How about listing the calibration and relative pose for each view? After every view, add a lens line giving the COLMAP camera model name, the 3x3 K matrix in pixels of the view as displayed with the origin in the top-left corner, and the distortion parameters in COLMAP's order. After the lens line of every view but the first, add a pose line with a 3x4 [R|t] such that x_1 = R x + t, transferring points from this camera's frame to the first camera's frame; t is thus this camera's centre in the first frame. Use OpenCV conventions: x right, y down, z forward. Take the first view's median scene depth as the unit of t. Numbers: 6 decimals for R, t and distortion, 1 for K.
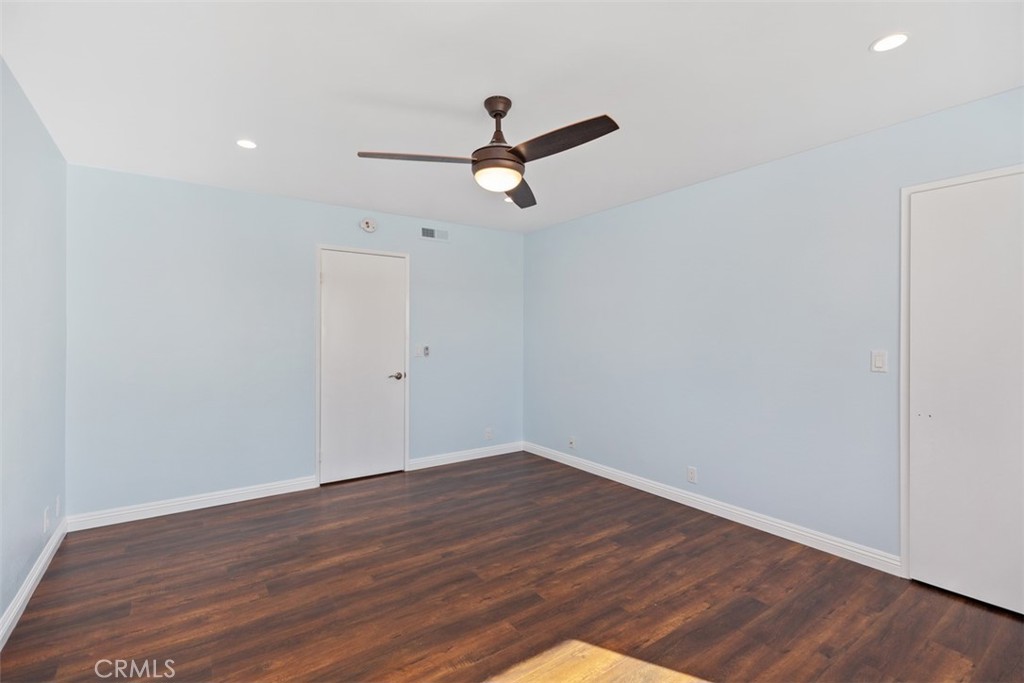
lens RADIAL K [[471.1, 0, 507.0], [0, 471.1, 342.2], [0, 0, 1]] dist [0.002644, 0.000404]
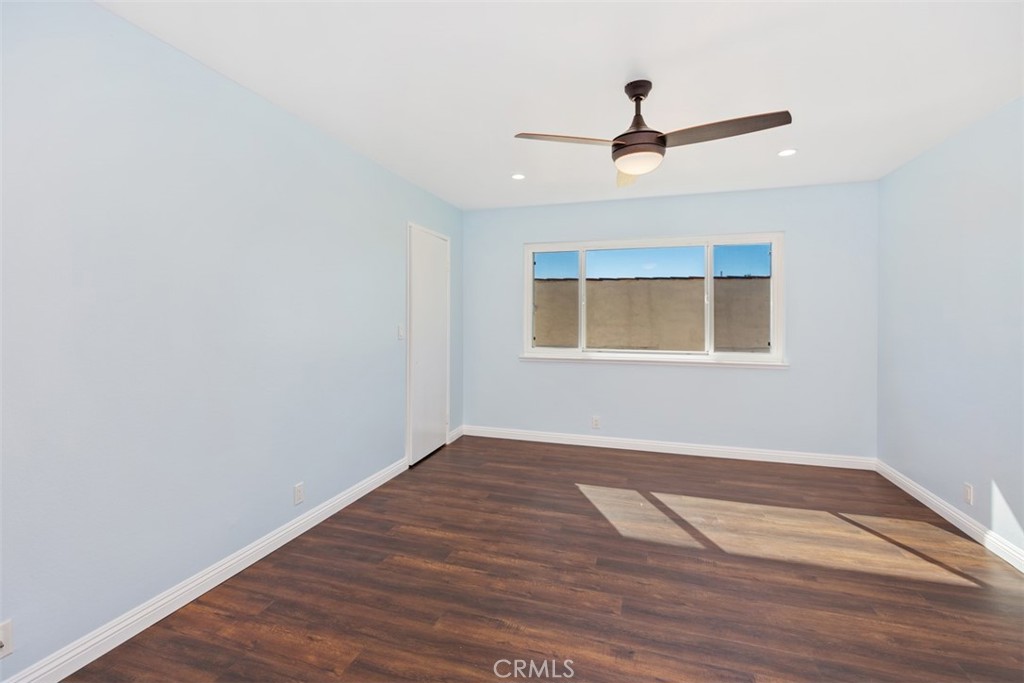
lens RADIAL K [[463.9, 0, 507.6], [0, 463.9, 327.0], [0, 0, 1]] dist [0.003271, 0.000344]
pose [[-0.604079, -0.023213, 0.796586, -0.580606], [0.005242, 0.999438, 0.033099, -0.022482], [-0.796907, 0.024170, -0.603619, 1.644202]]
